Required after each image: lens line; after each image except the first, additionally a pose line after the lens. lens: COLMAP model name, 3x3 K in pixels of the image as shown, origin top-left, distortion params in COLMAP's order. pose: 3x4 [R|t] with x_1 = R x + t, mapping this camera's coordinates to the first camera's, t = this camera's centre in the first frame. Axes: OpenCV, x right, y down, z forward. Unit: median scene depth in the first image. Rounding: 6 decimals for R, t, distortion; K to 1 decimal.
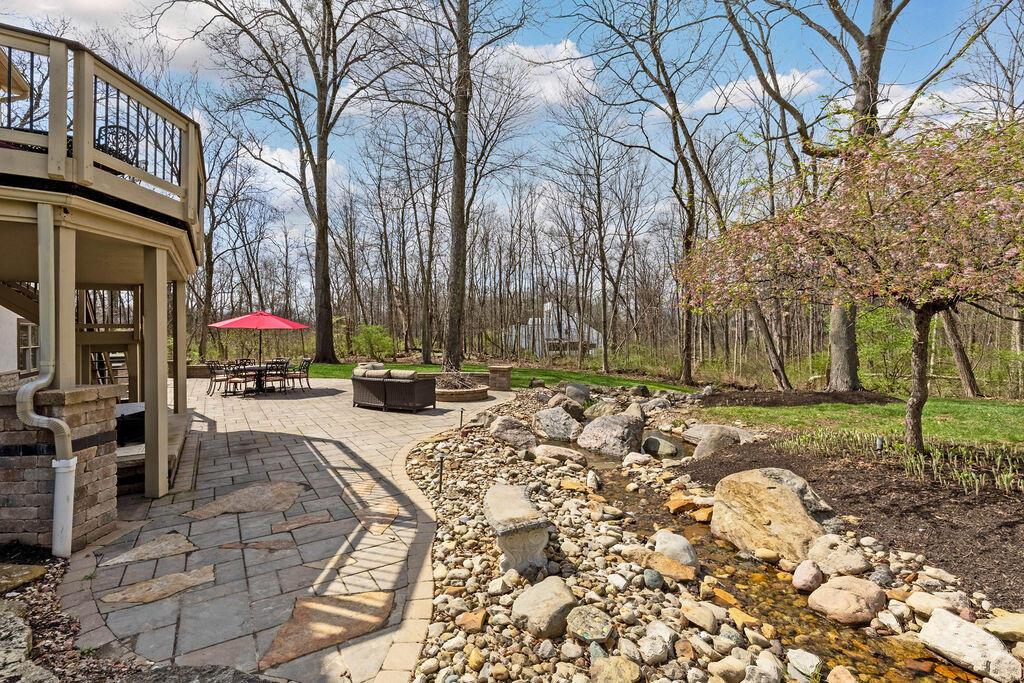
lens RADIAL K [[476.0, 0, 546.0], [0, 476.0, 331.8], [0, 0, 1]] dist [0.023552, 0.000064]
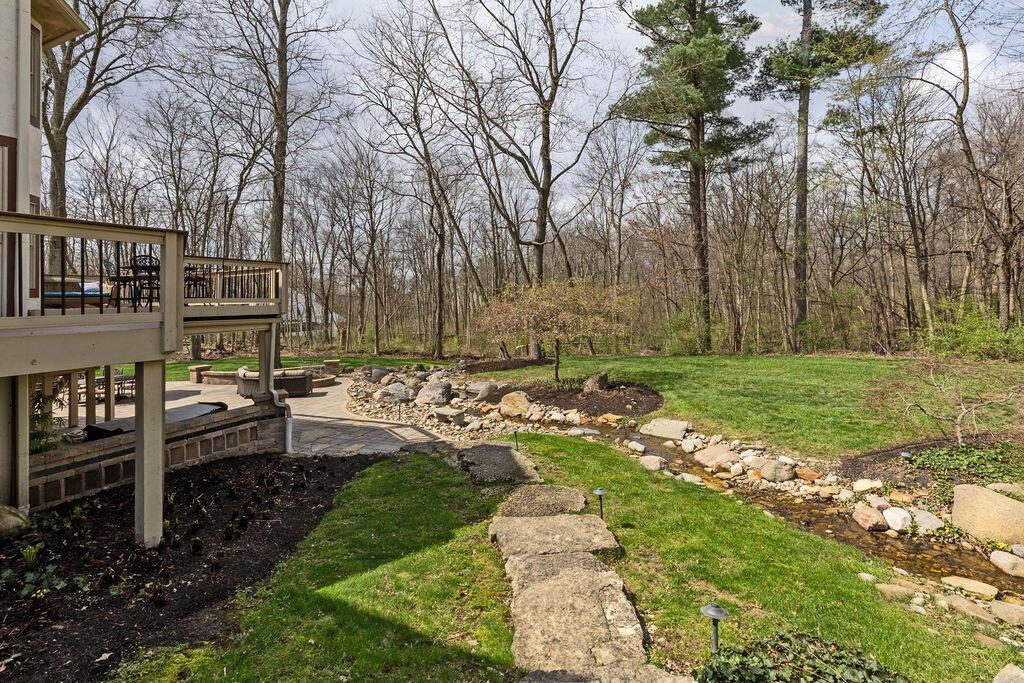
lens RADIAL K [[476.0, 0, 546.0], [0, 476.0, 331.8], [0, 0, 1]] dist [0.023552, 0.000064]
pose [[0.834872, -0.052561, 0.547930, -0.471694], [0.016382, 0.997362, 0.070712, -0.143275], [-0.550201, -0.050059, 0.833530, -0.748405]]
